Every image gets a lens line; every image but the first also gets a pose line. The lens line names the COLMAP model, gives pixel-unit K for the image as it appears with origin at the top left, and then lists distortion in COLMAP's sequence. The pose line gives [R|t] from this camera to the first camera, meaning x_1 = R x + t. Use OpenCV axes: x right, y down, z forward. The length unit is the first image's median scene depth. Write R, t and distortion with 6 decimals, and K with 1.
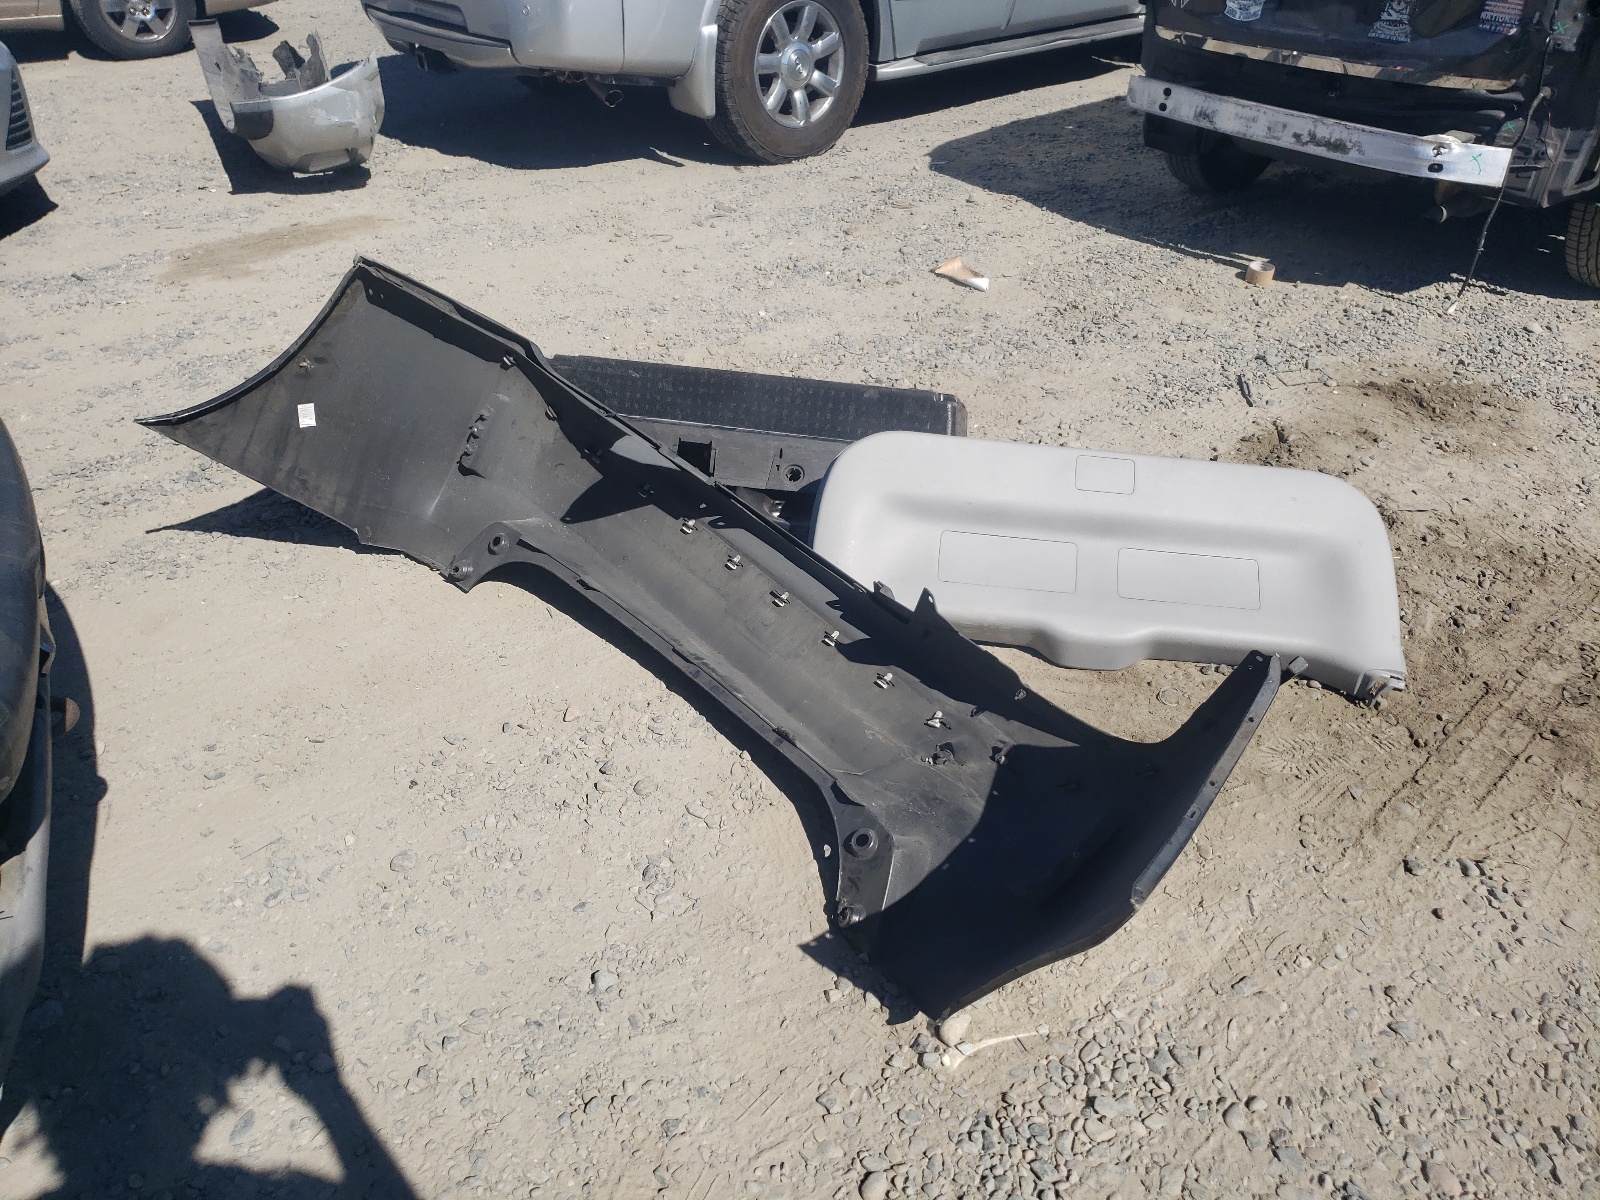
lens RADIAL K [[1202.8, 0, 798.5], [0, 1202.8, 600.5], [0, 0, 1]] dist [0.006431, -0.010463]
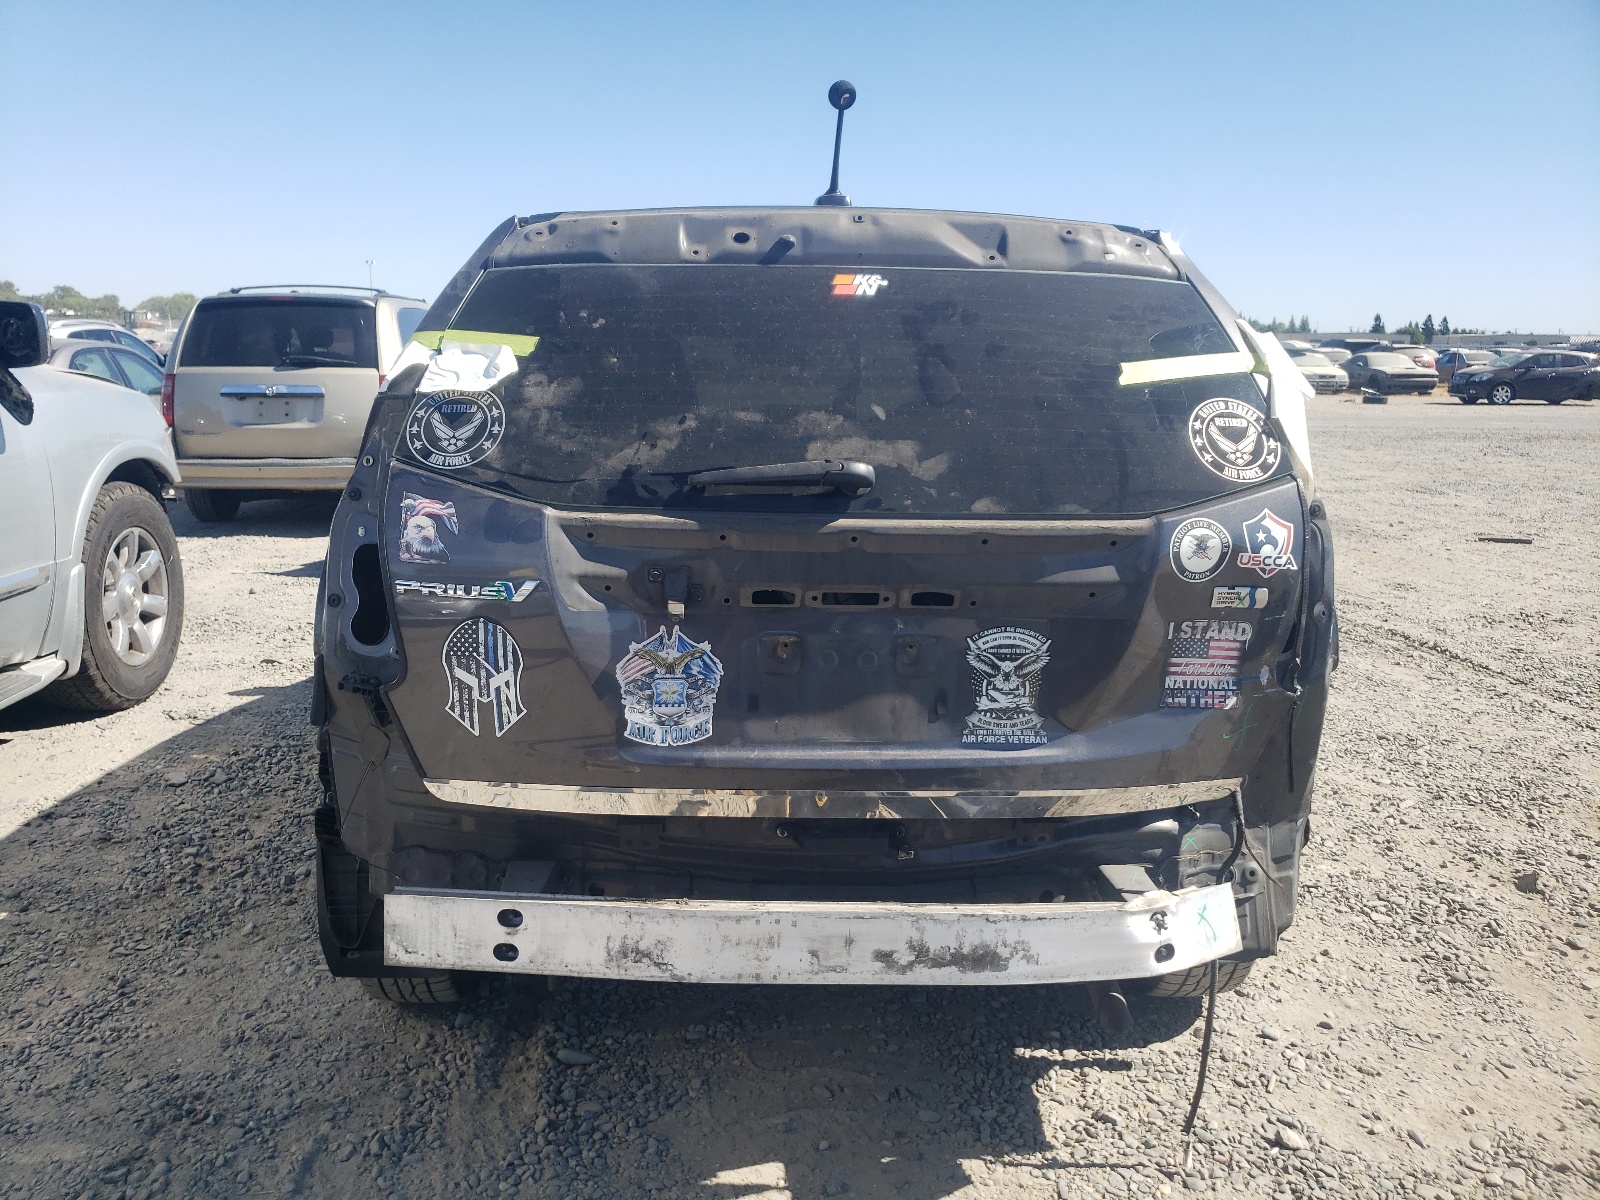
lens RADIAL K [[1202.8, 0, 800.5], [0, 1202.8, 602.0], [0, 0, 1]] dist [0.006431, -0.010463]
pose [[0.564765, -0.115386, 0.817146, 0.041022], [0.436104, 0.882355, -0.176817, -0.434524], [-0.700610, 0.456220, 0.548643, 0.708128]]
